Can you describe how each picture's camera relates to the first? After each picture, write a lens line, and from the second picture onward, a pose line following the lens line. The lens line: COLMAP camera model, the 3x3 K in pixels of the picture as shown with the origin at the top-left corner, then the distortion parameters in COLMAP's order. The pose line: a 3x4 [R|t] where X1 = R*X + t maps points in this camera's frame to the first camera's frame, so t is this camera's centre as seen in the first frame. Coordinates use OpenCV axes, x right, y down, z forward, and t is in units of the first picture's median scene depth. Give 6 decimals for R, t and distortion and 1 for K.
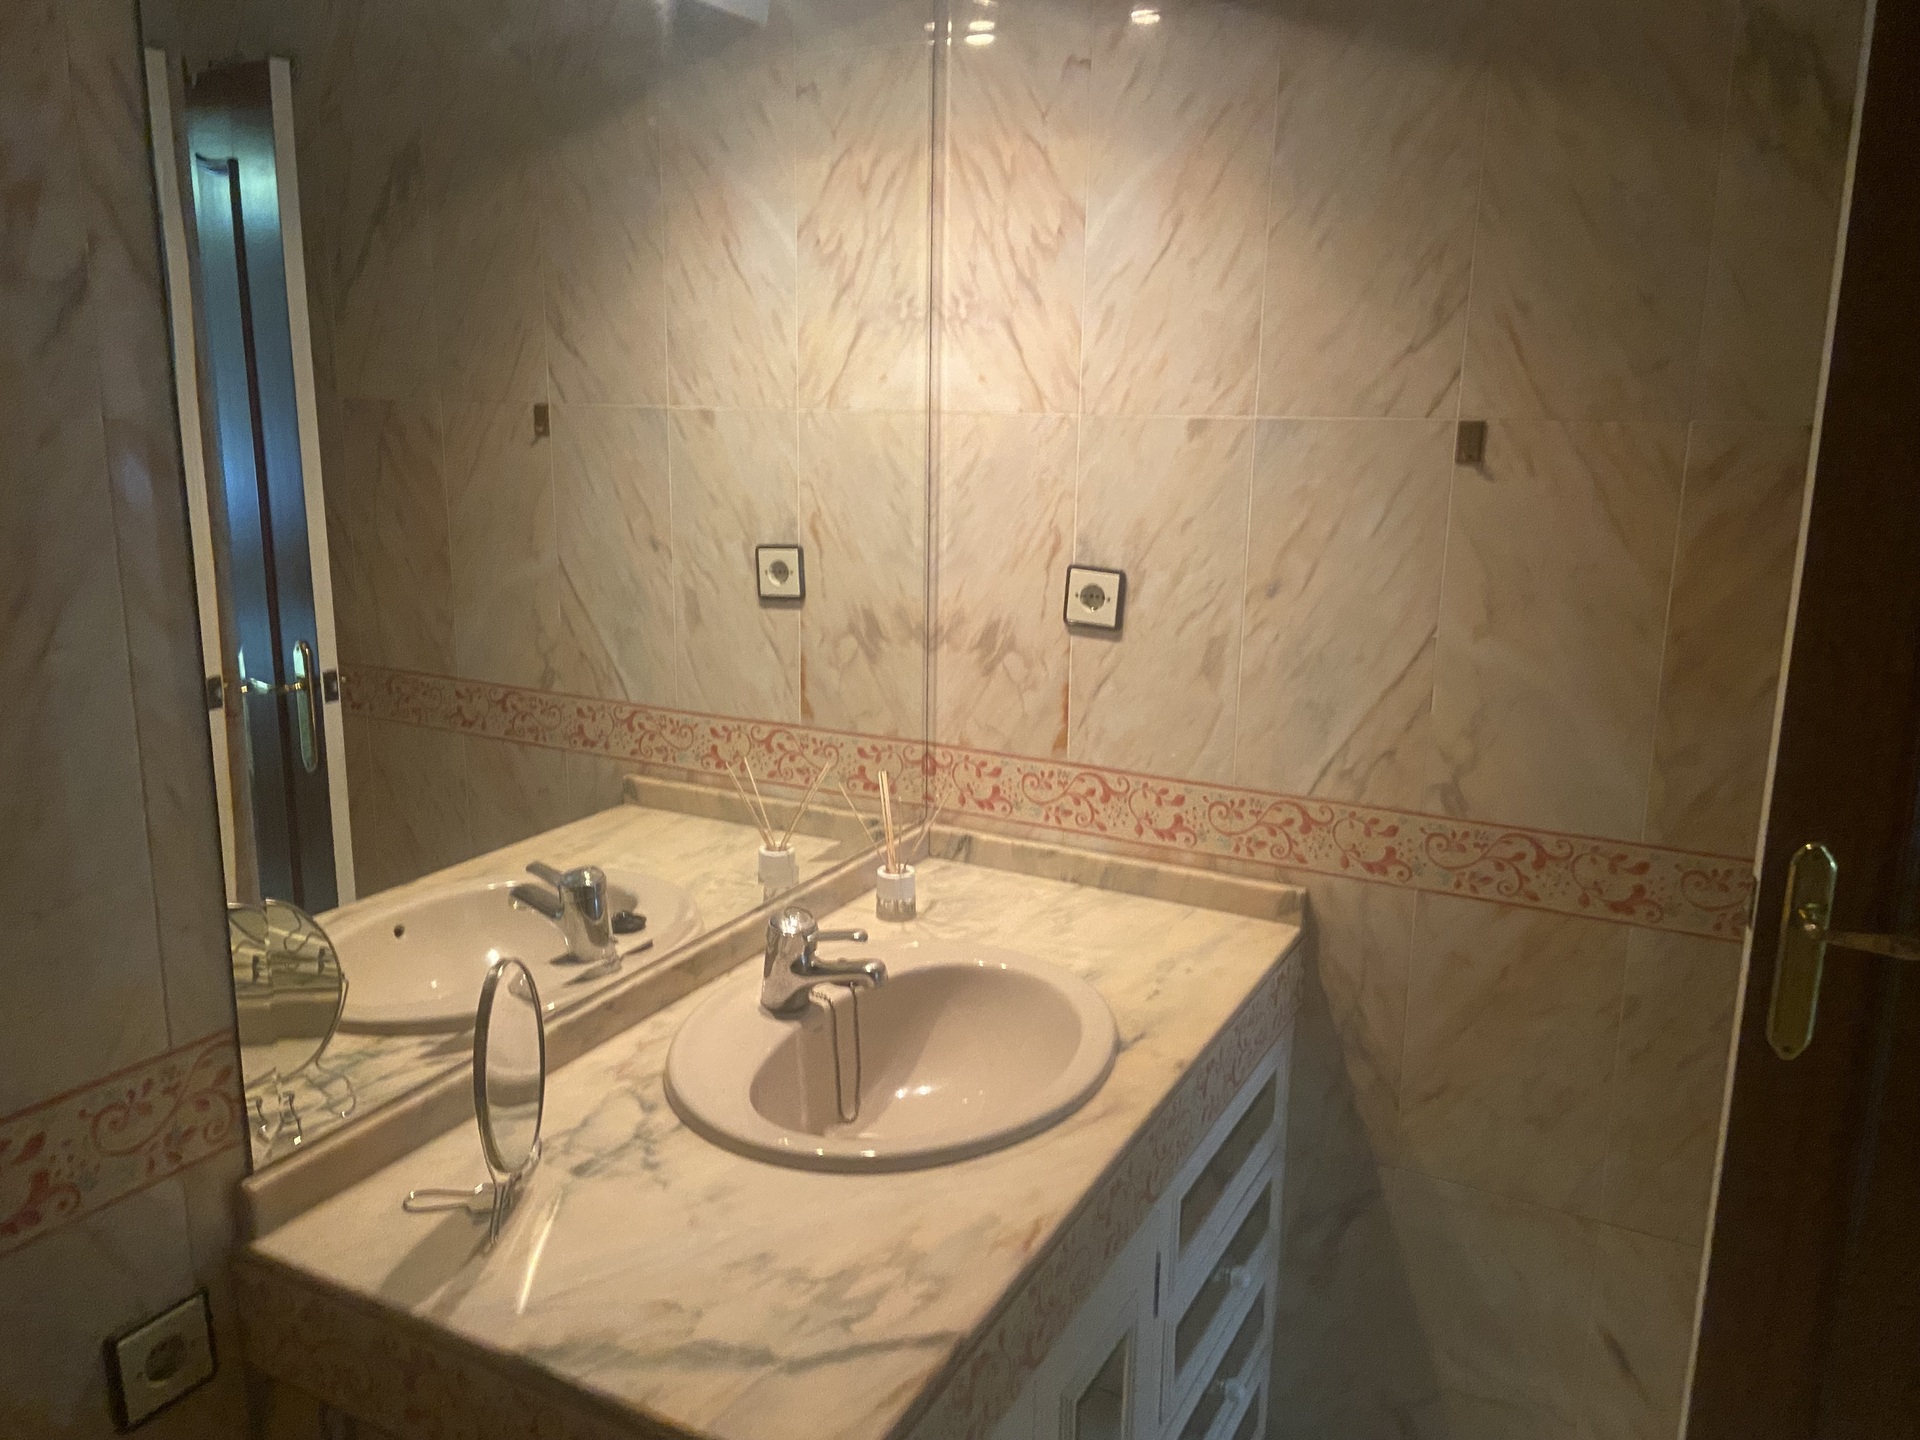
lens RADIAL K [[1453.6, 0, 953.7], [0, 1453.6, 703.1], [0, 0, 1]] dist [-0.013803, -0.019392]
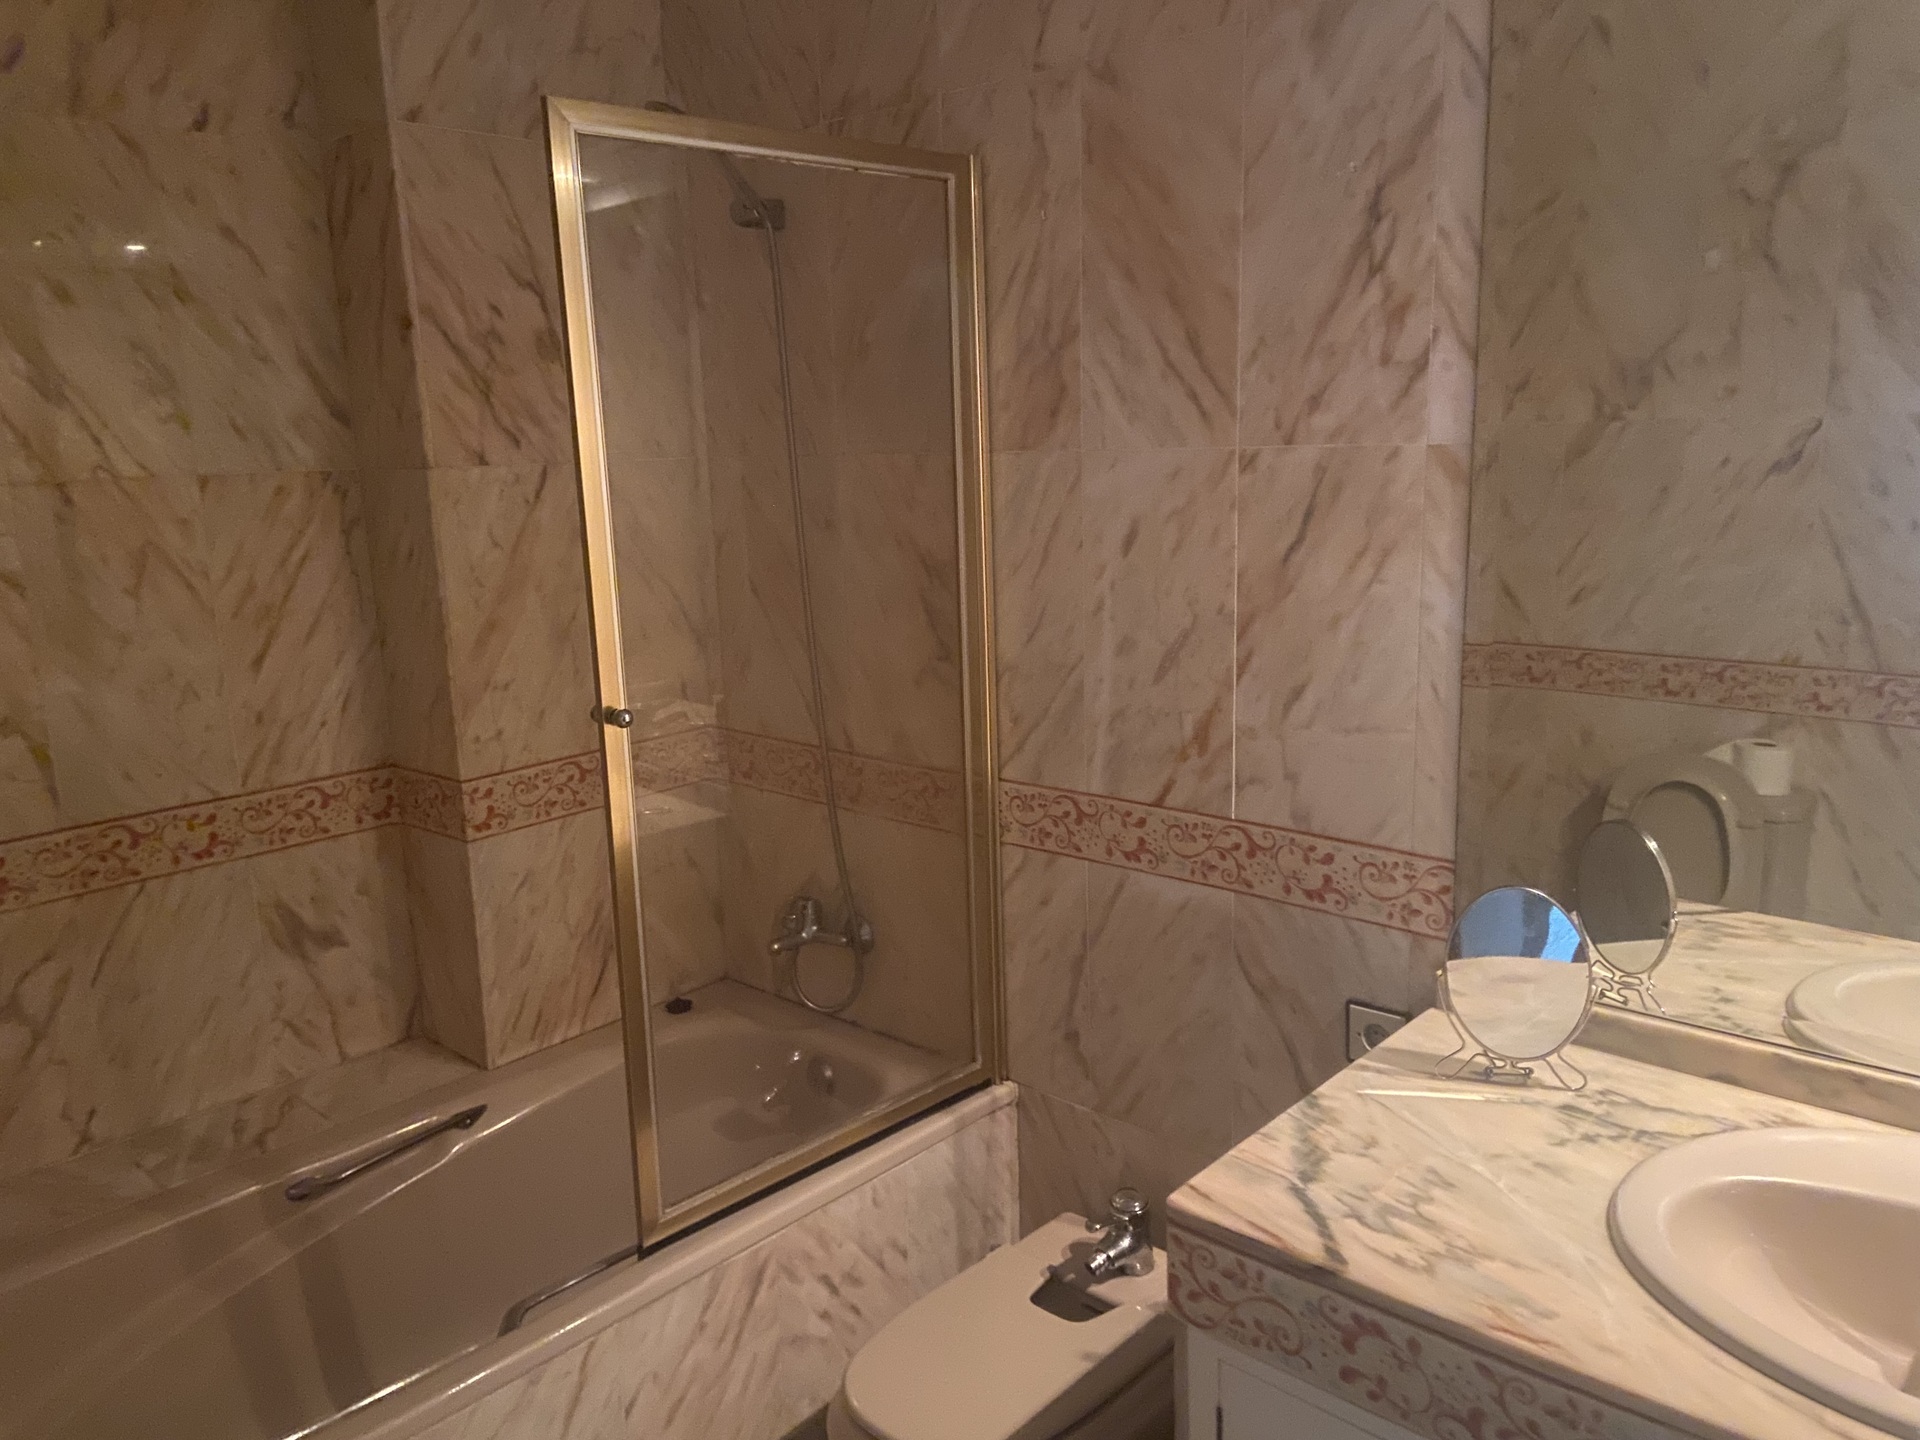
lens RADIAL K [[1453.6, 0, 956.3], [0, 1453.6, 730.7], [0, 0, 1]] dist [-0.013803, -0.019392]
pose [[-0.248186, 0.197599, -0.948345, 1.061767], [-0.180345, 0.952435, 0.245648, -0.184677], [0.951777, 0.231996, -0.200745, 0.841820]]
